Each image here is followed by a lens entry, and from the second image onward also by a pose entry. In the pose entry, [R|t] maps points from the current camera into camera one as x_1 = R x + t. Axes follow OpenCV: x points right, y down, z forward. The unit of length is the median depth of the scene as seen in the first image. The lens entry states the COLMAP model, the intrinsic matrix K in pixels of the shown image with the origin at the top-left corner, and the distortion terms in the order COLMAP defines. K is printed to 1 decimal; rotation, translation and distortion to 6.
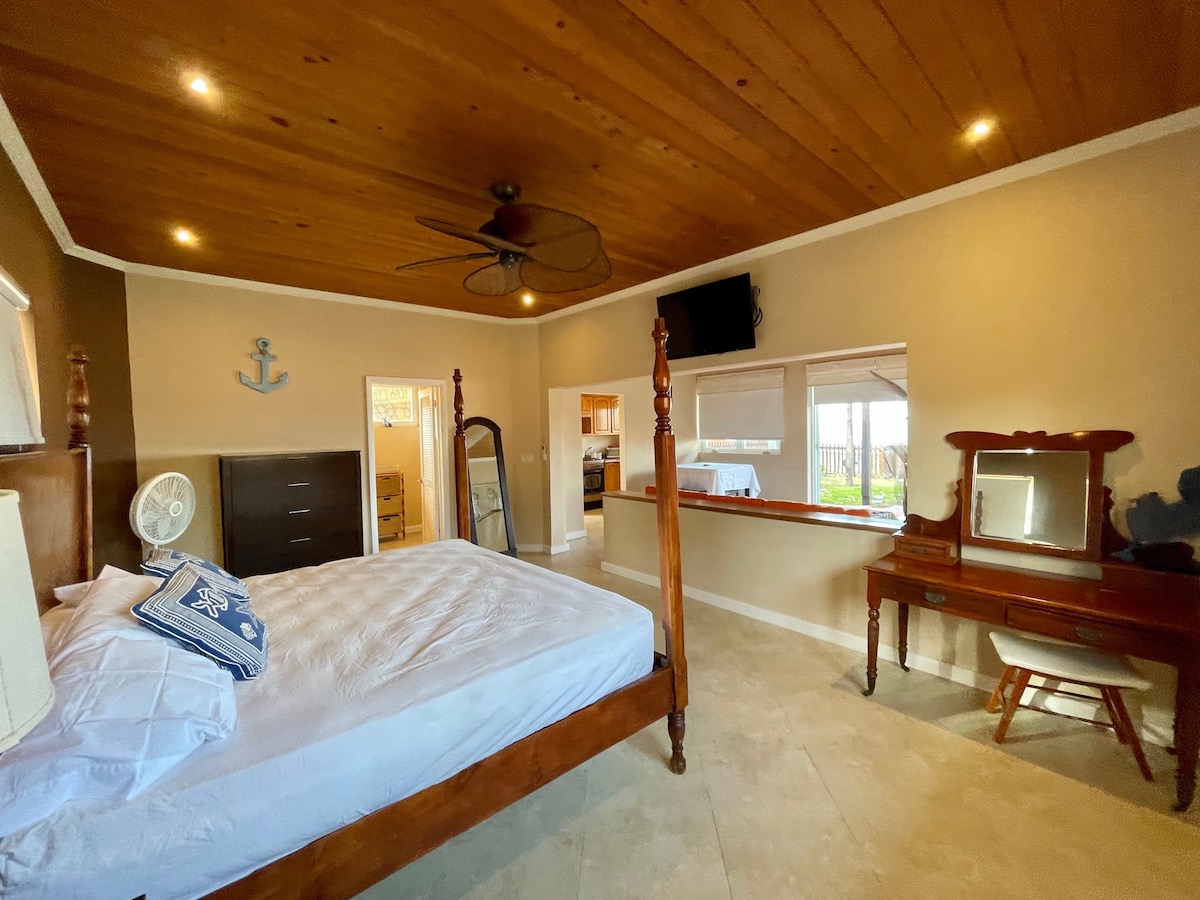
lens RADIAL K [[489.8, 0, 594.0], [0, 489.8, 448.8], [0, 0, 1]] dist [-0.000209, 0.000624]
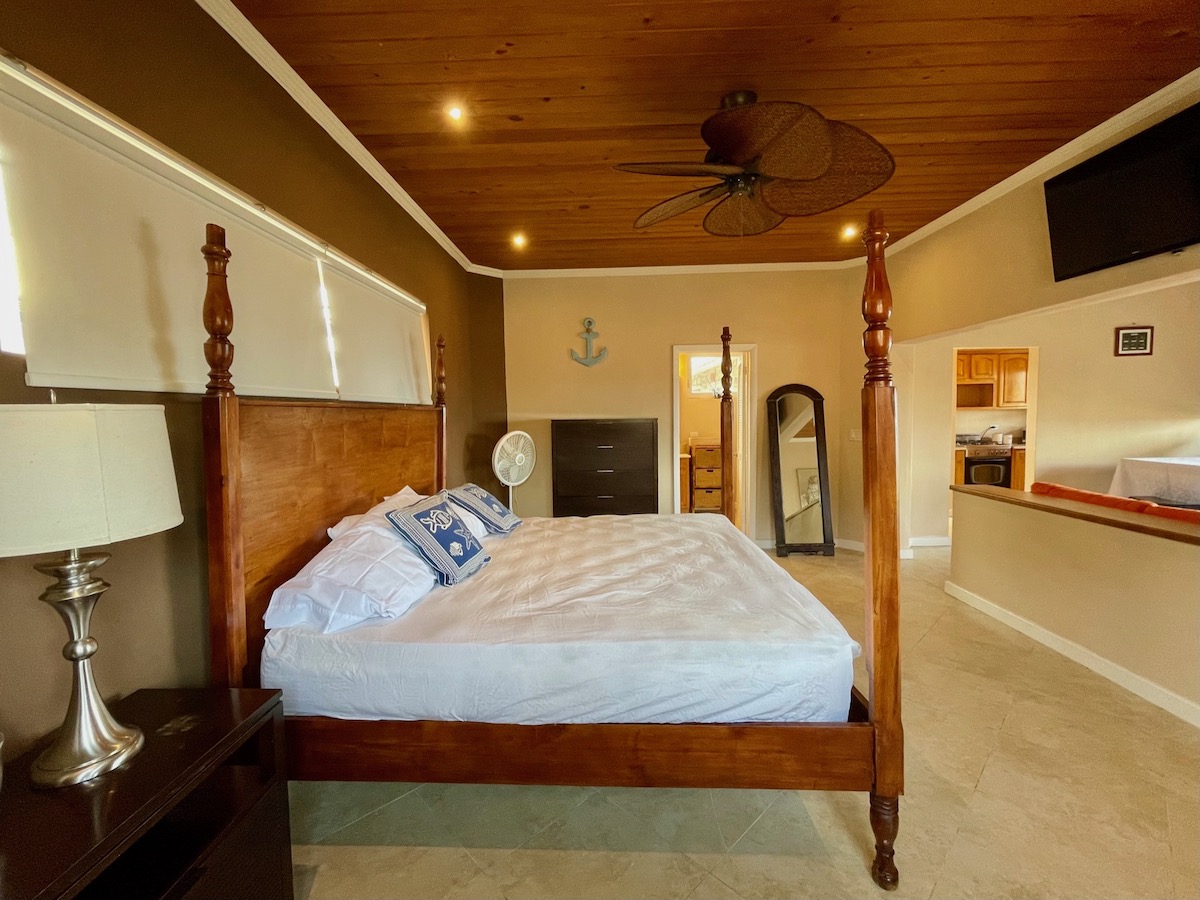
lens RADIAL K [[524.6, 0, 597.5], [0, 524.6, 448.3], [0, 0, 1]] dist [-0.001015, -0.000181]
pose [[0.736217, 0.054563, -0.674543, 0.338789], [-0.028887, 0.998370, 0.049230, 0.030770], [0.676129, -0.016758, 0.736593, 0.203338]]
